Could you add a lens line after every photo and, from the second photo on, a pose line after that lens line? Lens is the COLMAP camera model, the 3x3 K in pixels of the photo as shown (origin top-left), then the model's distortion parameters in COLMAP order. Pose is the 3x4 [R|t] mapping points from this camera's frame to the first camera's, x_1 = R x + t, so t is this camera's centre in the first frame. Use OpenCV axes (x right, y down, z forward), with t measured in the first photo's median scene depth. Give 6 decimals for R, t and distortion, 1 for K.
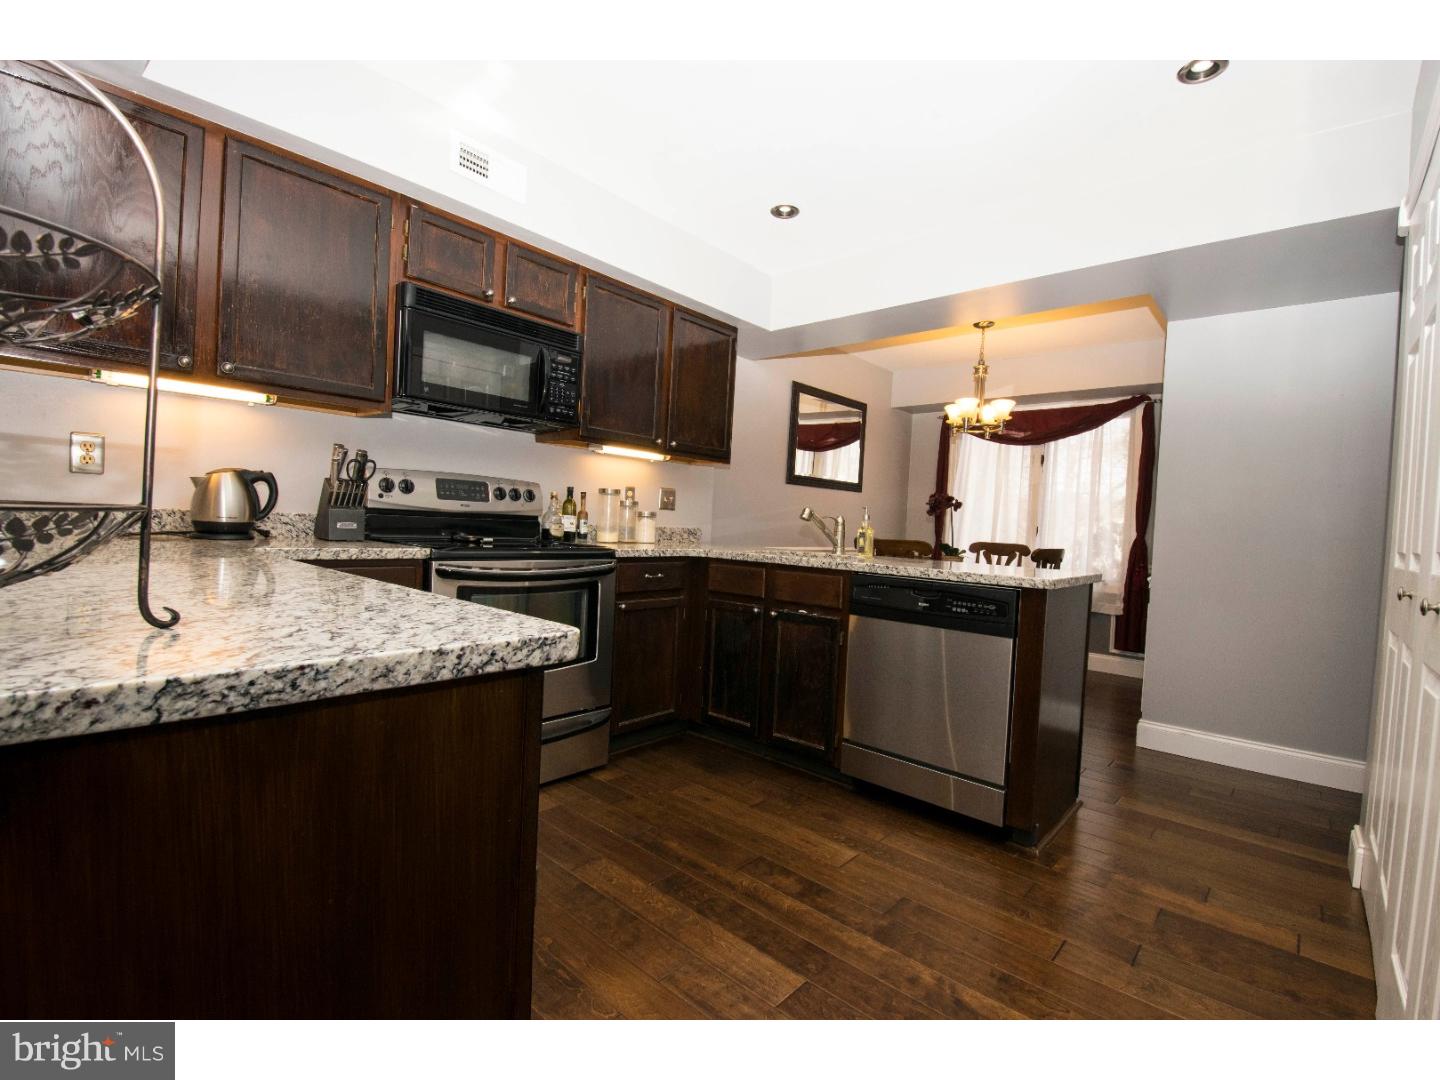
lens RADIAL K [[648.3, 0, 720.0], [0, 648.3, 540.0], [0, 0, 1]] dist [0.021191, 0.000035]
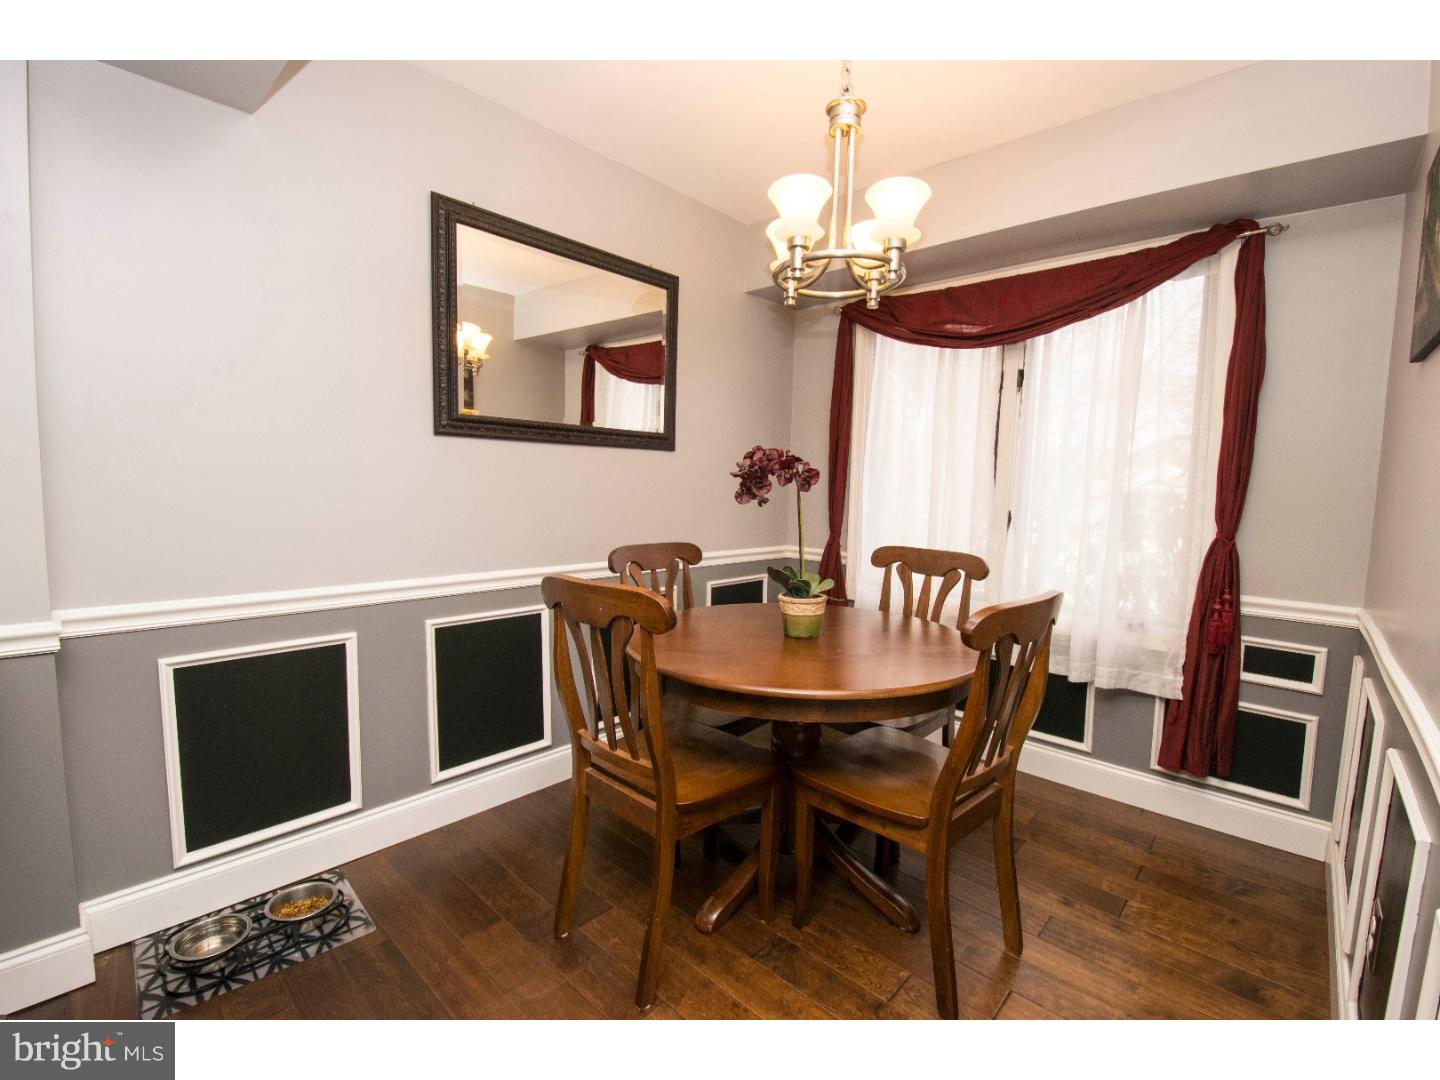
lens RADIAL K [[636.4, 0, 689.3], [0, 636.4, 549.4], [0, 0, 1]] dist [-0.016113, 0.000027]
pose [[0.999252, -0.017478, -0.034499, 0.438644], [0.020078, 0.996867, 0.076508, -0.057709], [0.033054, -0.077144, 0.996472, 0.855494]]
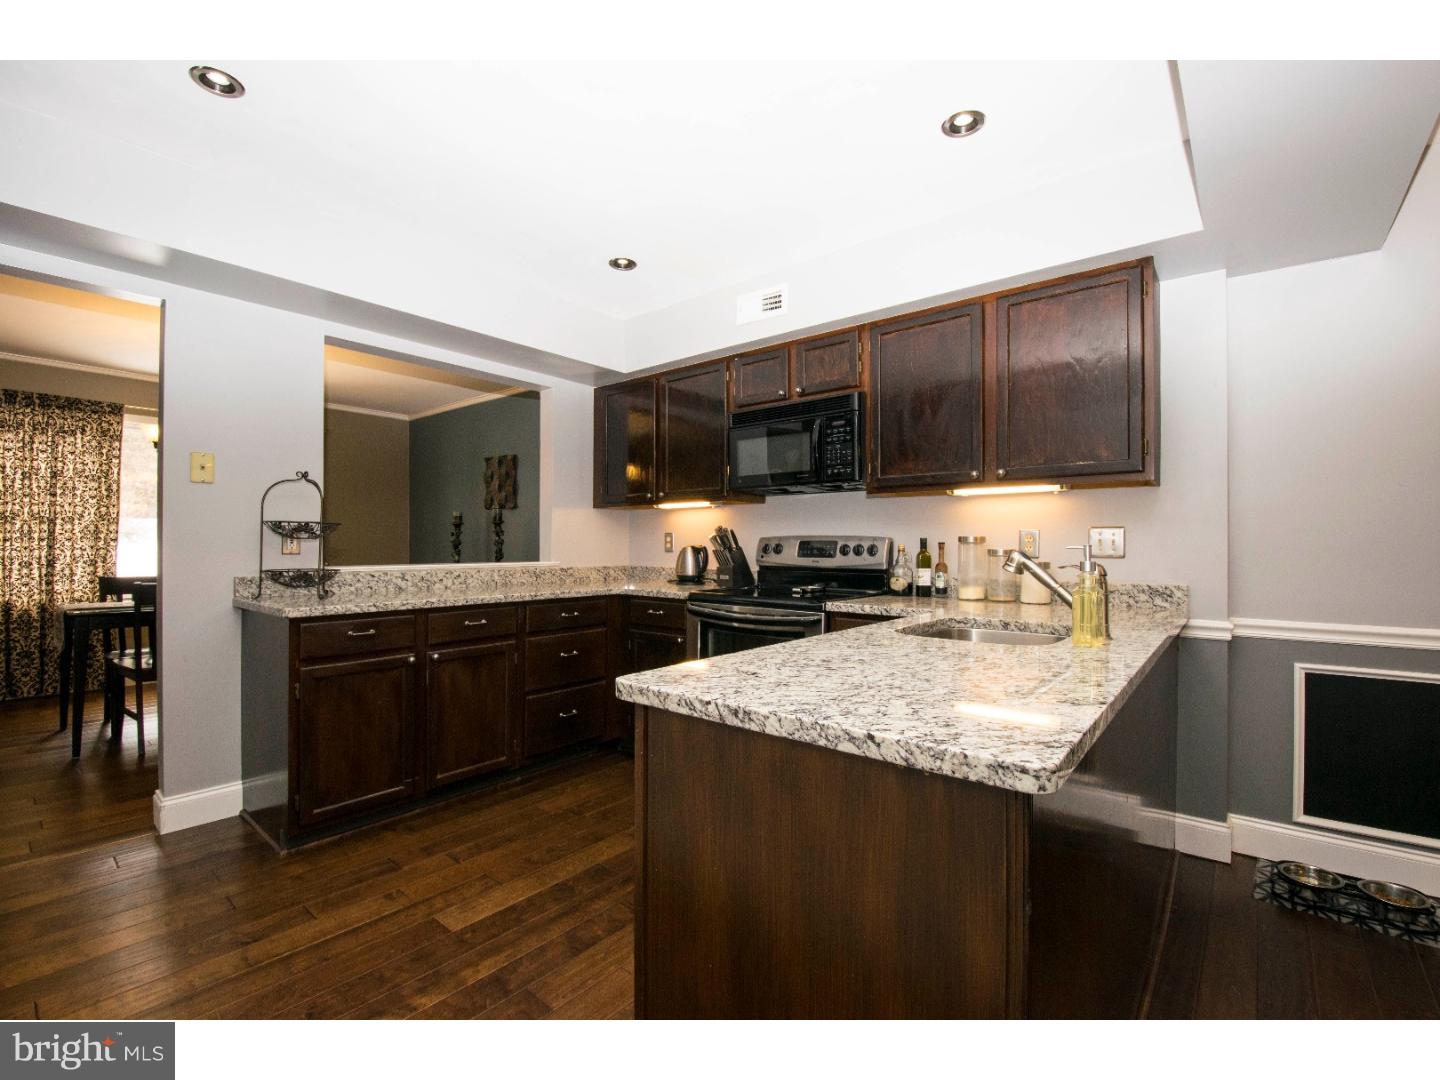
lens RADIAL K [[623.5, 0, 750.6], [0, 623.5, 545.4], [0, 0, 1]] dist [-0.000893, -0.009282]
pose [[0.057346, -0.049560, -0.997124, 0.652783], [-0.031205, 0.998190, -0.051408, -0.016451], [0.997867, 0.034063, 0.055695, 0.690182]]
